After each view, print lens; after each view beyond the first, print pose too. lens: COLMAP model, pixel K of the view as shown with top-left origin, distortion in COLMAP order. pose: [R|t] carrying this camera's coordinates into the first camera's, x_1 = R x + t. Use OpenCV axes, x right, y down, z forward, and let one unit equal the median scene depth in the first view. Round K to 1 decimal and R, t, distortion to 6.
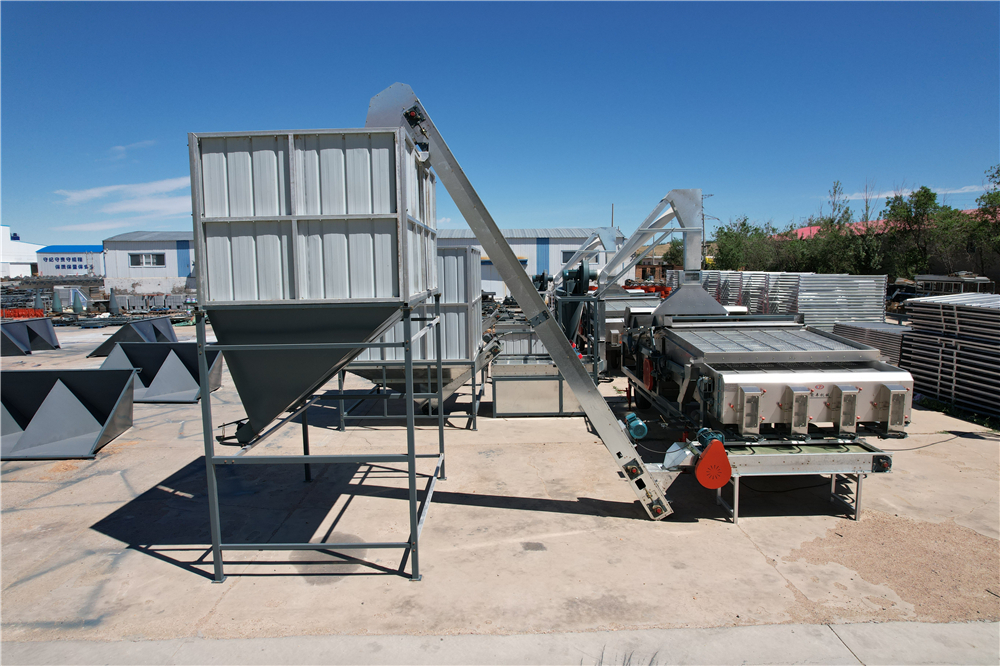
lens RADIAL K [[640.2, 0, 499.1], [0, 640.2, 336.1], [0, 0, 1]] dist [-0.080458, 0.074216]
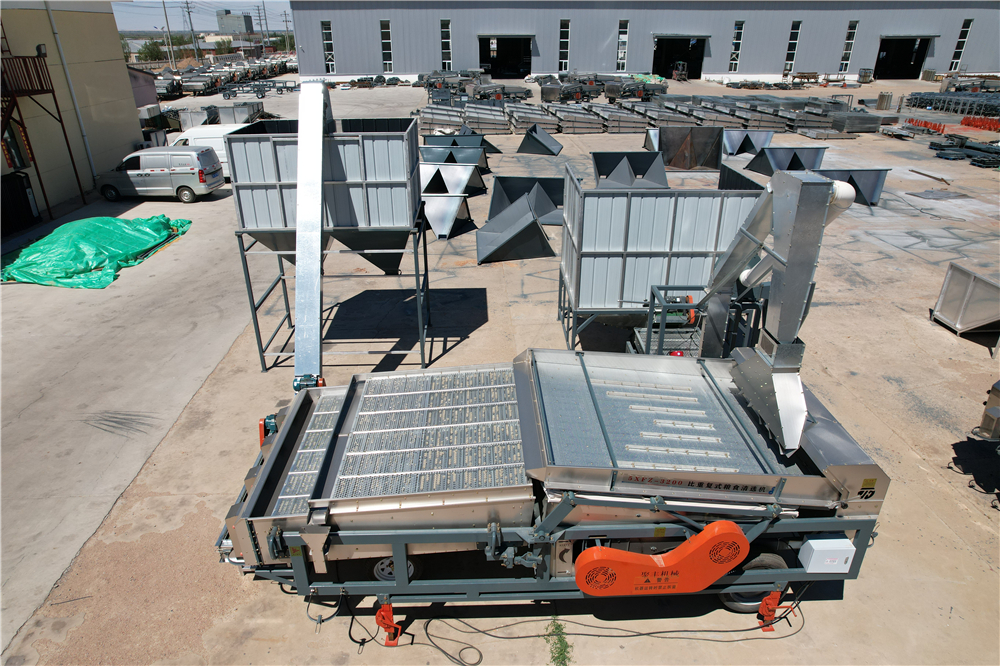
lens RADIAL K [[640.2, 0, 501.3], [0, 640.2, 337.0], [0, 0, 1]] dist [-0.080458, 0.074216]
pose [[0.036675, 0.444865, -0.894846, 1.254278], [-0.107252, 0.892029, 0.439069, -0.503667], [0.993555, 0.079871, 0.080428, 1.241102]]
